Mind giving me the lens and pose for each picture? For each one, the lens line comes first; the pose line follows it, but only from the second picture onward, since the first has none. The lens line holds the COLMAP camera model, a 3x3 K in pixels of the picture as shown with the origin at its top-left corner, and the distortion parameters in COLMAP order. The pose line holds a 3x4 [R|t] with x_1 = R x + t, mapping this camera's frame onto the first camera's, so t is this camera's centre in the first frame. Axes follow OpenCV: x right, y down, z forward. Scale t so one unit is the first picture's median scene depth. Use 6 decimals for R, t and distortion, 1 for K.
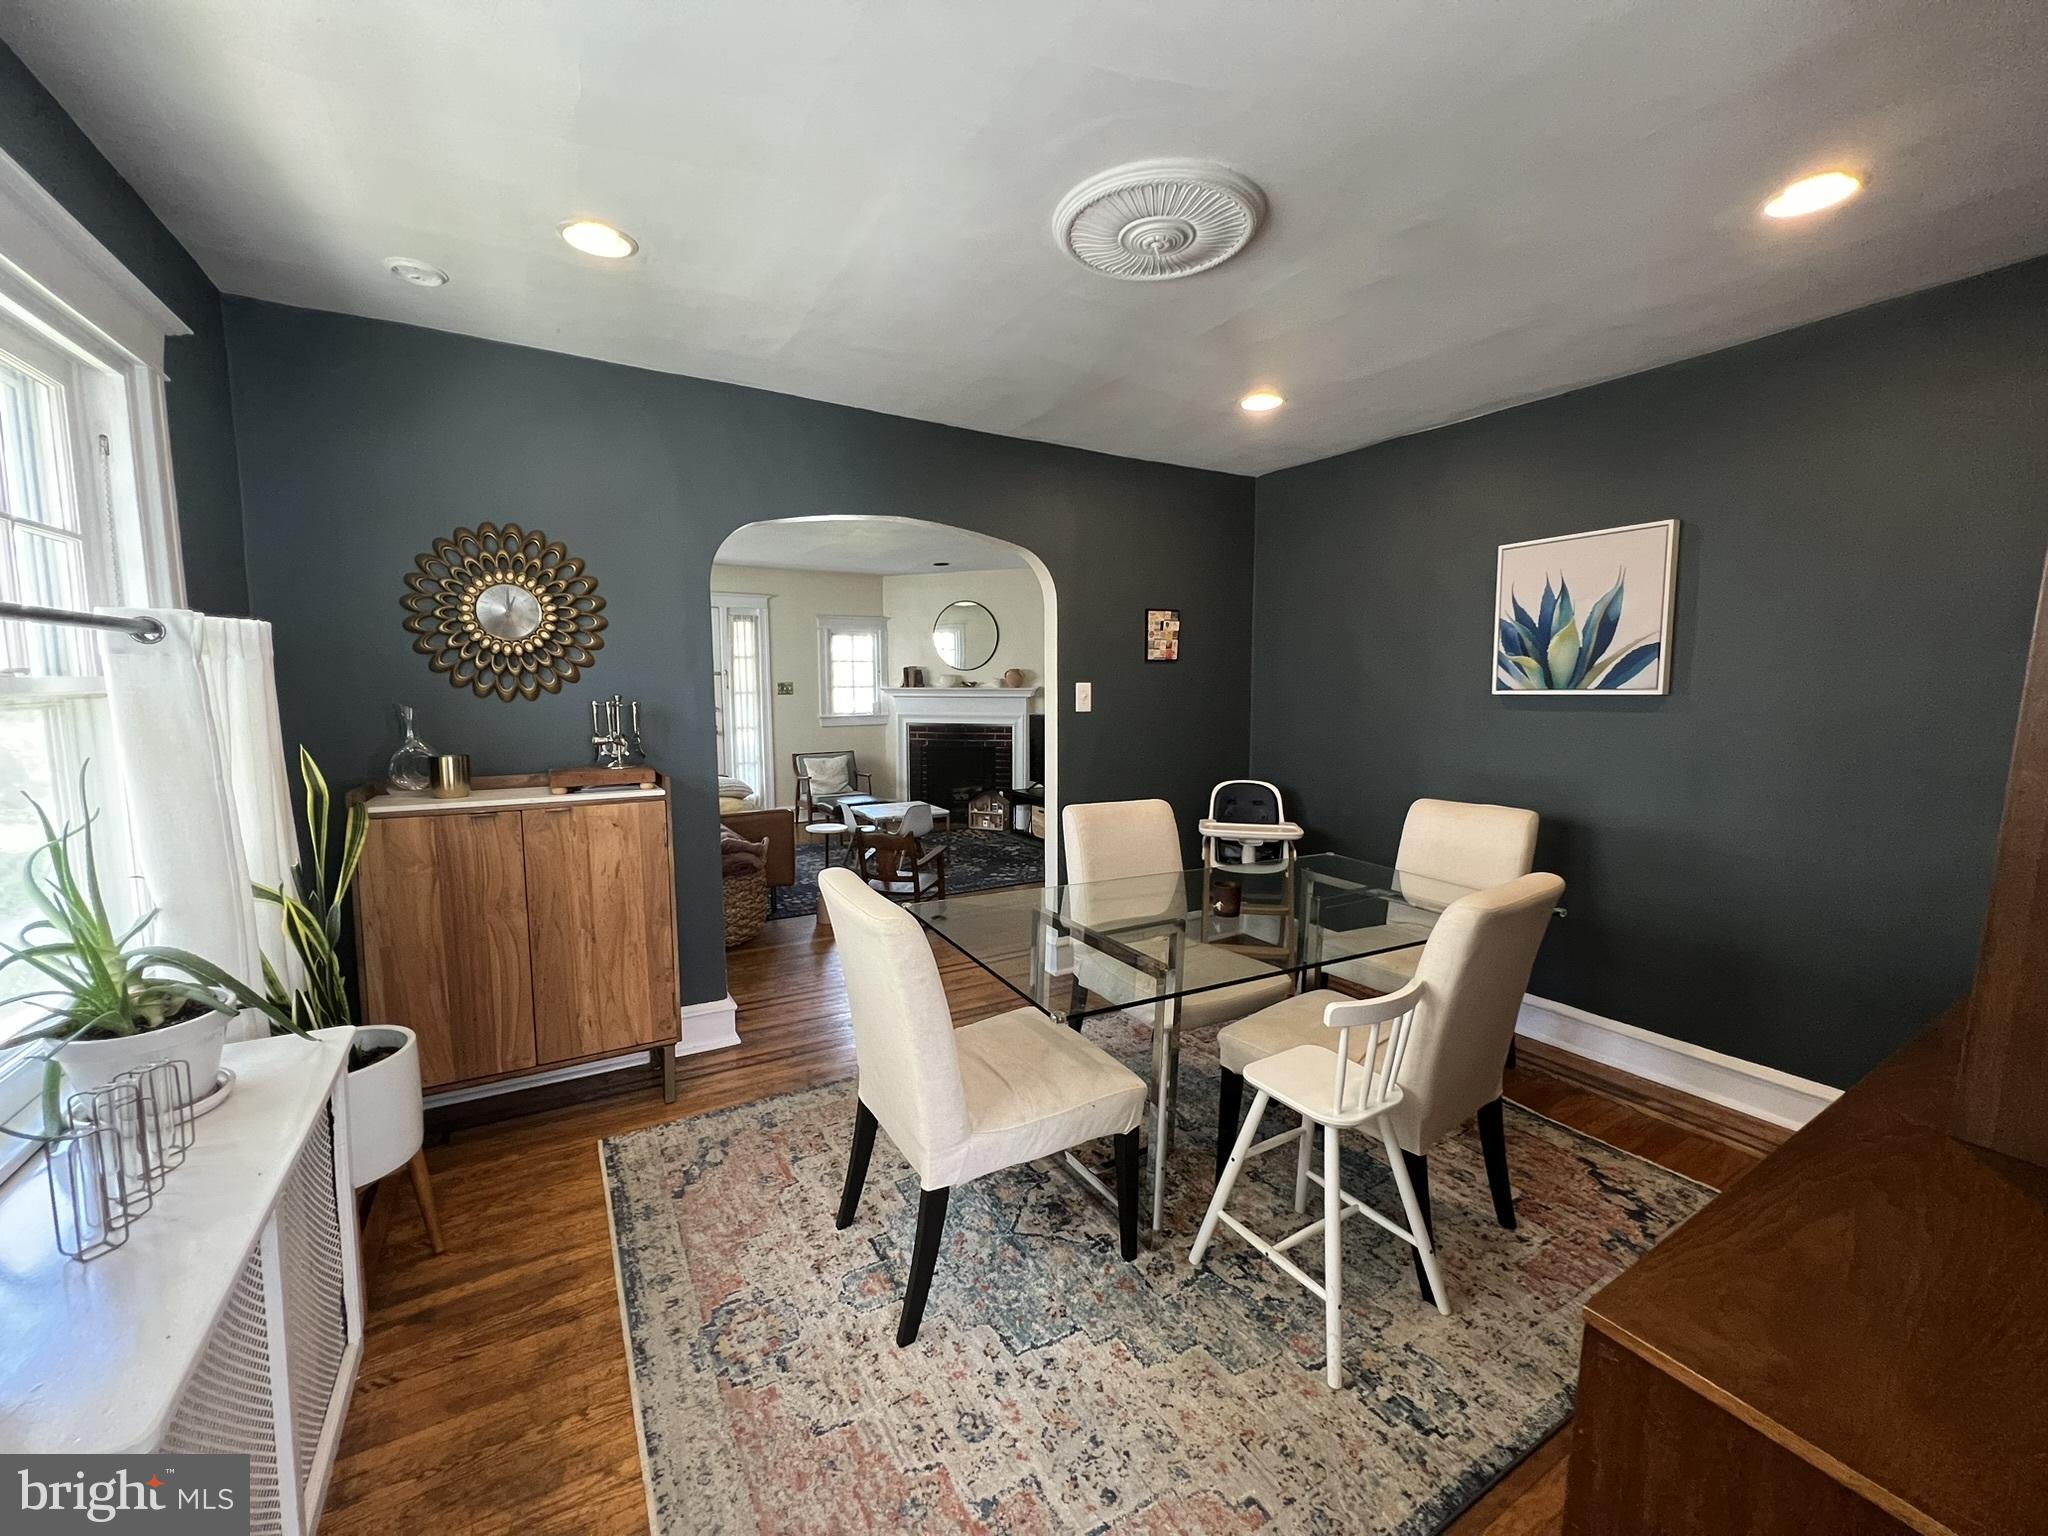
lens RADIAL K [[816.9, 0, 1027.2], [0, 816.9, 768.0], [0, 0, 1]] dist [0.003709, -0.000842]
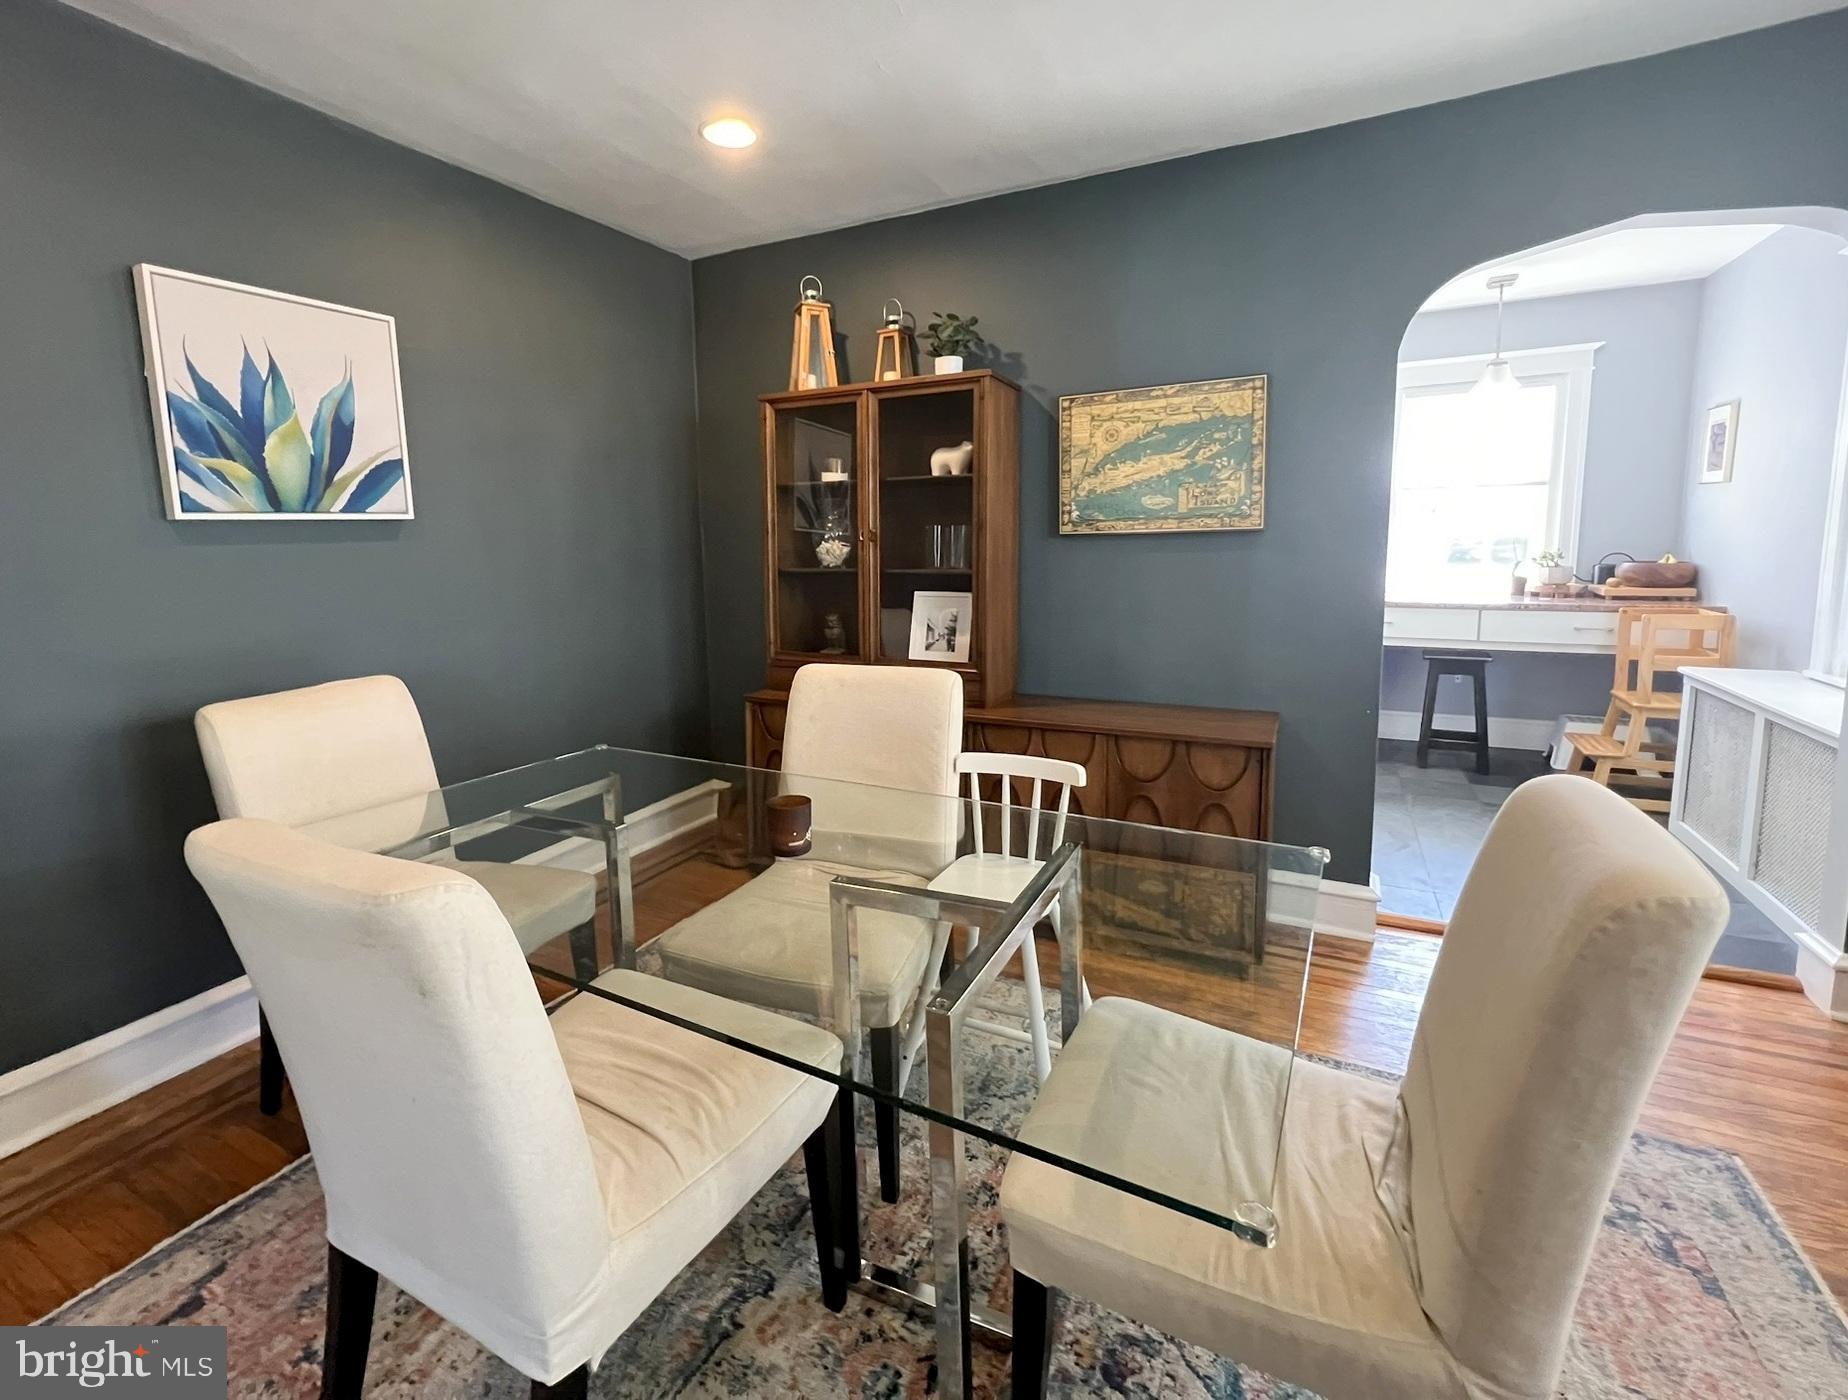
lens RADIAL K [[803.2, 0, 924.2], [0, 803.2, 695.8], [0, 0, 1]] dist [-0.000532, -0.000047]
pose [[-0.545046, -0.155559, 0.823849, -0.263067], [0.100561, 0.963413, 0.248441, -0.059120], [-0.832354, 0.218259, -0.509461, 0.923672]]
